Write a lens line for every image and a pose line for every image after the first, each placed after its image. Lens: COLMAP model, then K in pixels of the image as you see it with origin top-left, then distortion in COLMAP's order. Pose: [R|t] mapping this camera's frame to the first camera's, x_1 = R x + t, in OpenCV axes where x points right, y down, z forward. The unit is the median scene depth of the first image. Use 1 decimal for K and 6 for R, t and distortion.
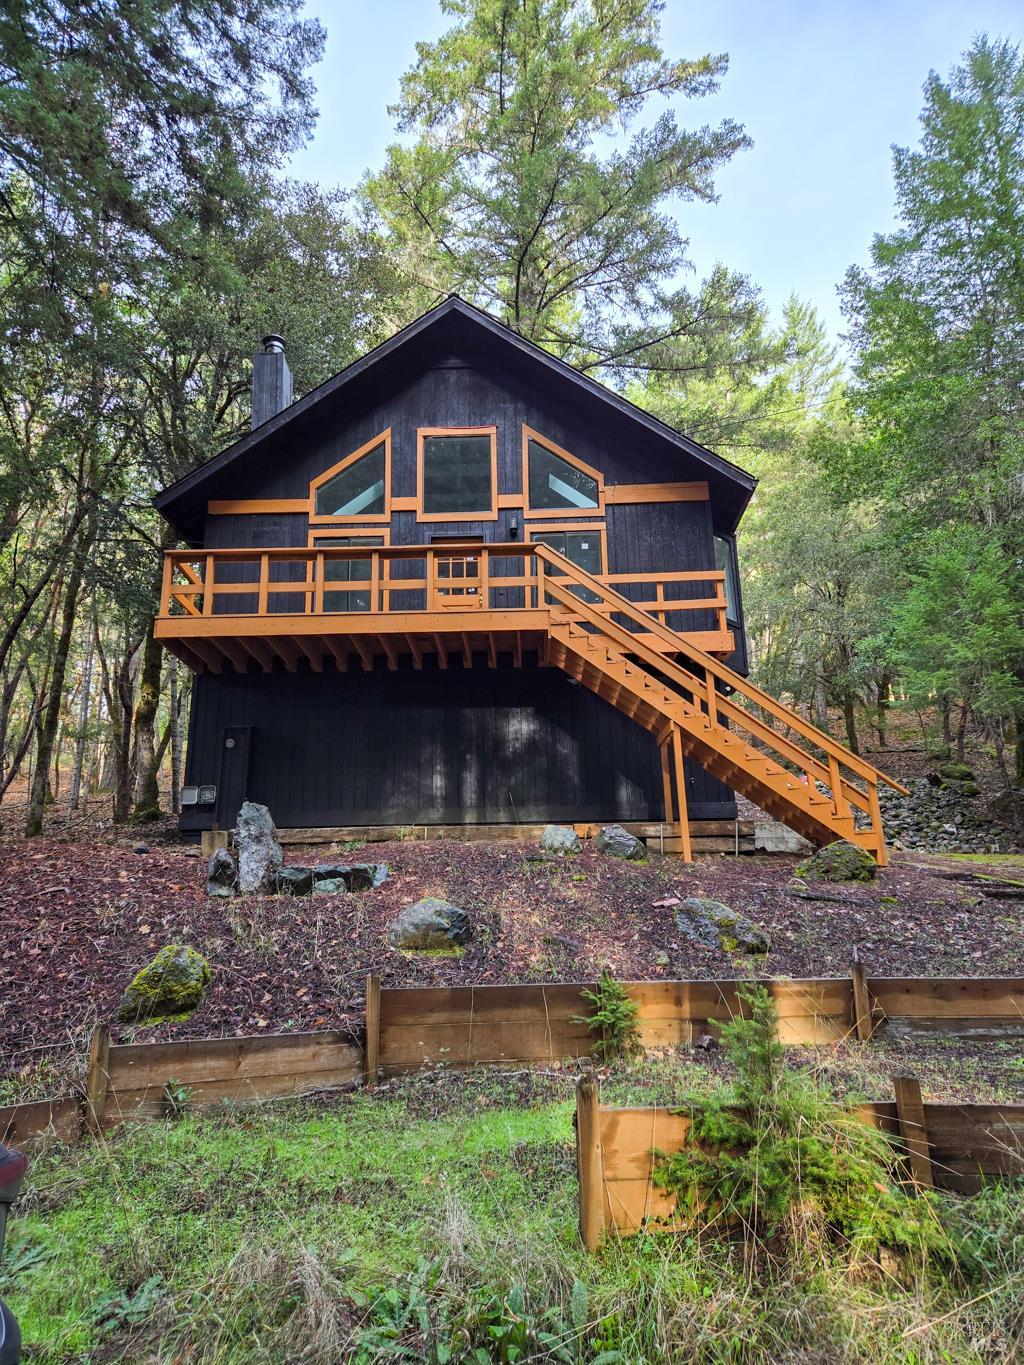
lens RADIAL K [[909.9, 0, 512.0], [0, 909.9, 682.5], [0, 0, 1]] dist [0.029870, -0.001902]
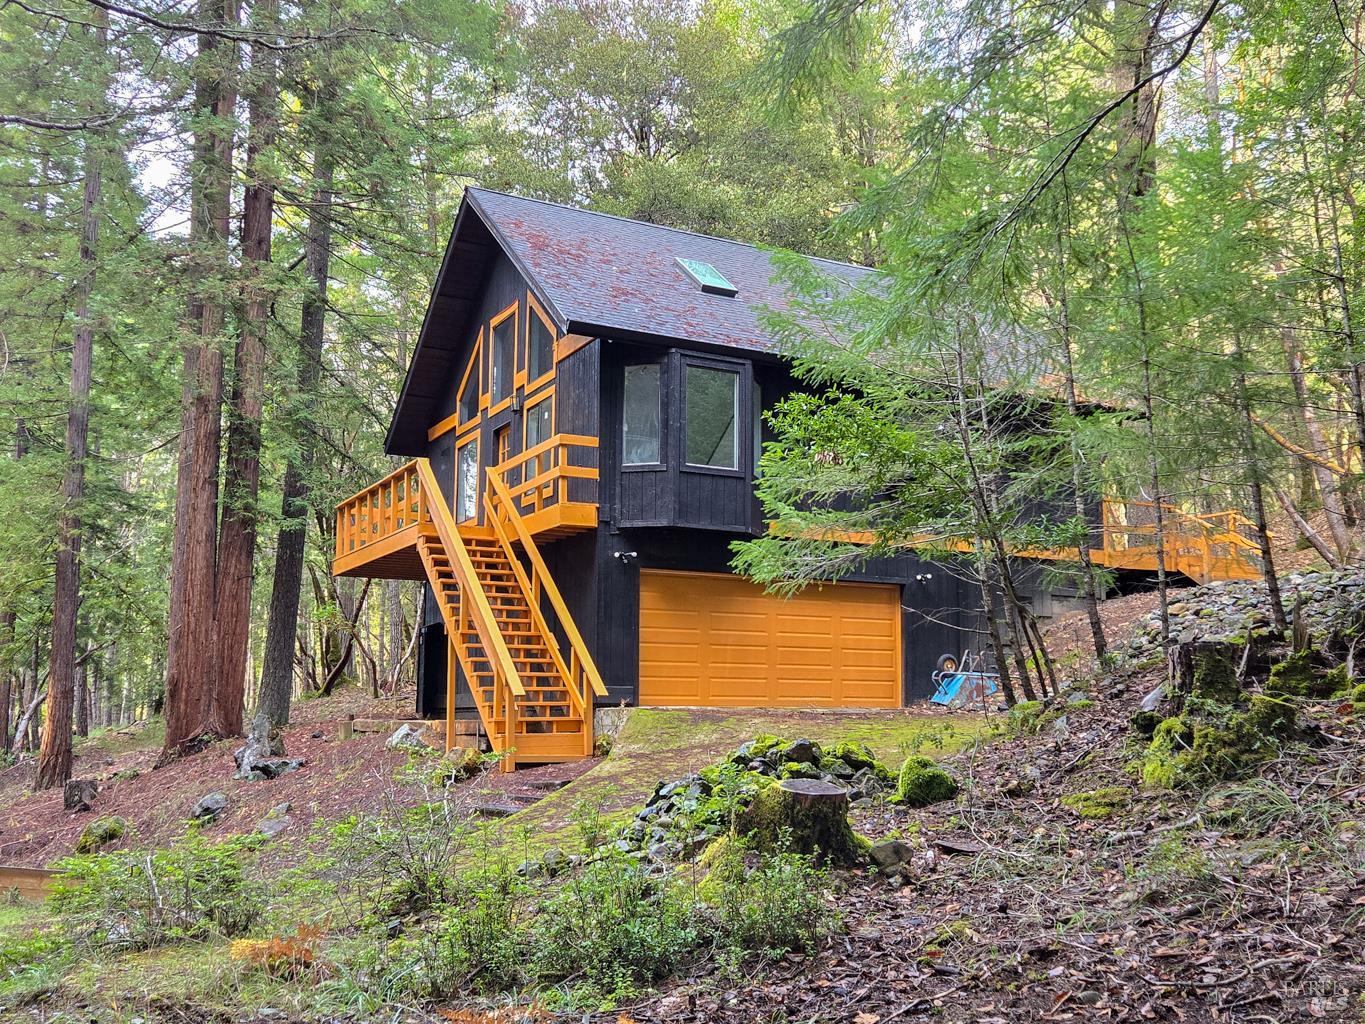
lens RADIAL K [[1324.3, 0, 682.6], [0, 1324.3, 534.5], [0, 0, 1]] dist [0.061949, 0.002691]
pose [[0.479757, -0.099896, -0.871696, 1.359643], [0.226817, 0.973848, 0.013231, -0.014589], [0.847577, -0.204063, 0.489868, 0.421125]]
